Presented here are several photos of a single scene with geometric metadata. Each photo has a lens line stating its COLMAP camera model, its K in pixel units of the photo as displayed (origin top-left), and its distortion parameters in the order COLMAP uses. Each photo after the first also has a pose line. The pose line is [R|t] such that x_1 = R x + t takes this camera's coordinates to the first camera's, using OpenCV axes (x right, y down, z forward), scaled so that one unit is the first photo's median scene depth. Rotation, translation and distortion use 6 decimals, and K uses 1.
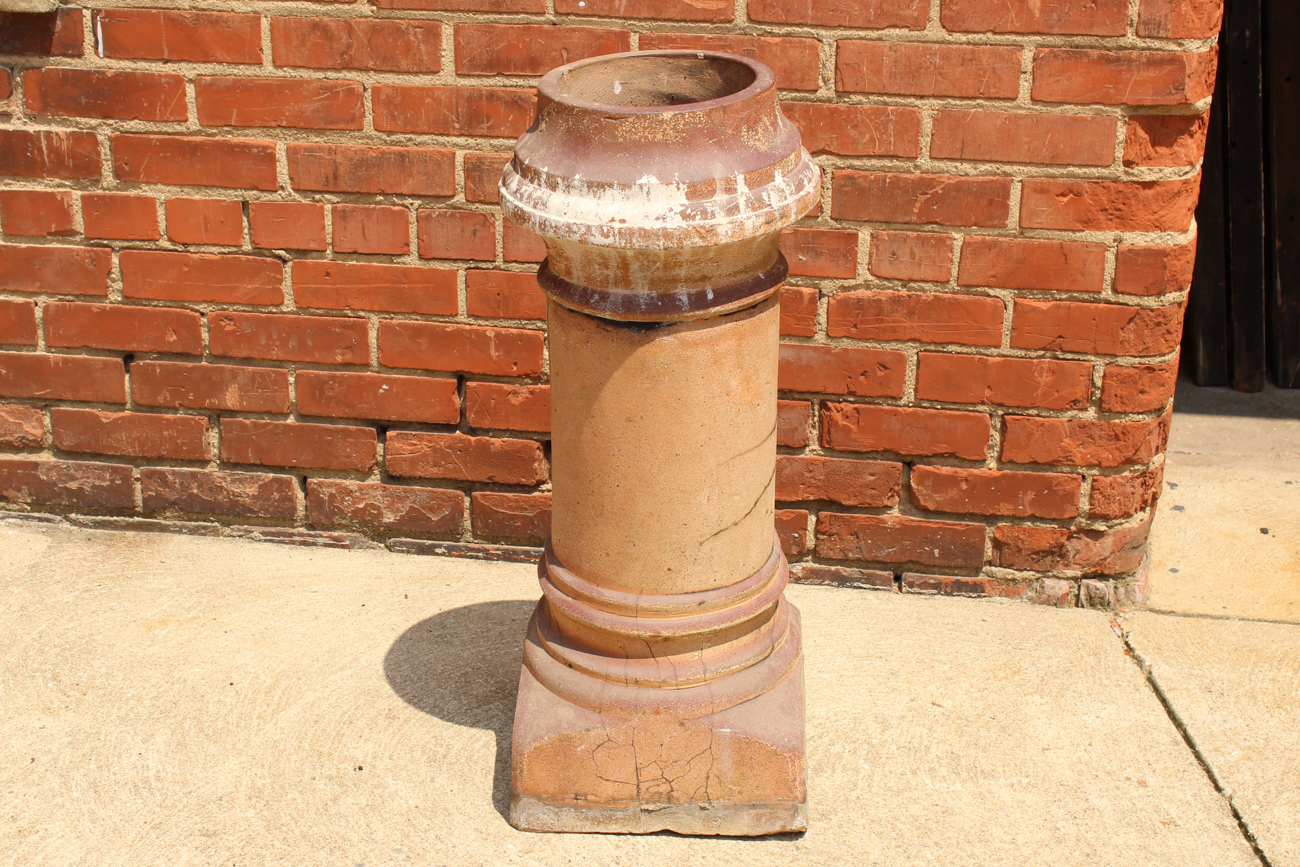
lens RADIAL K [[2006.8, 0, 635.1], [0, 2006.8, 468.3], [0, 0, 1]] dist [-0.033884, 0.000000]
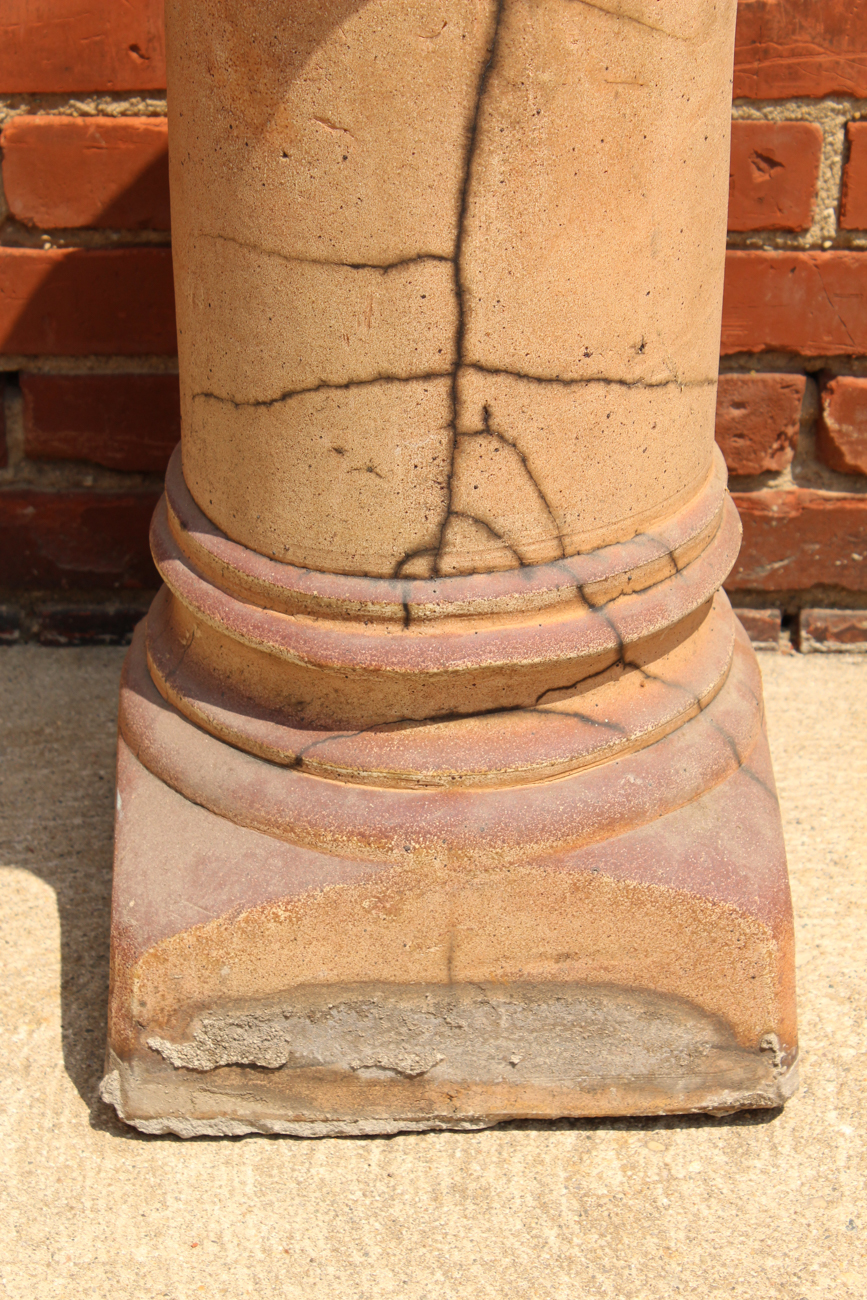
lens RADIAL K [[2928.3, 0, 423.2], [0, 2928.3, 632.0], [0, 0, 1]] dist [0.100269, 0.000000]
pose [[0.989611, -0.076812, 0.121534, -0.037849], [0.061637, 0.990362, 0.124035, -0.035091], [-0.129890, -0.115256, 0.984807, 0.390882]]
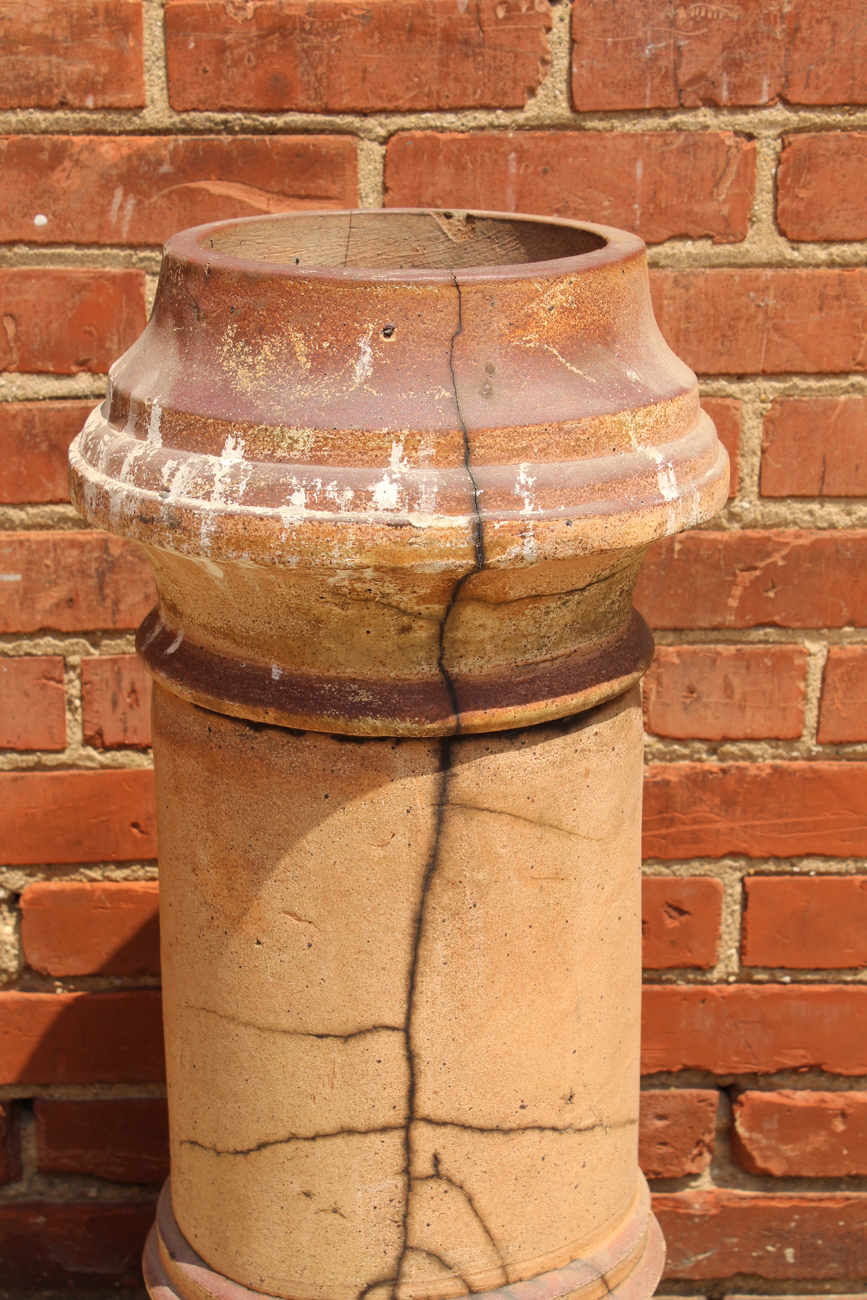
lens RADIAL K [[2537.0, 0, 421.6], [0, 2537.0, 707.0], [0, 0, 1]] dist [0.019727, 0.000000]
pose [[0.987343, -0.064806, 0.144757, -0.031978], [0.077051, 0.993761, -0.080642, -0.058196], [-0.138628, 0.090774, 0.986176, 0.390950]]
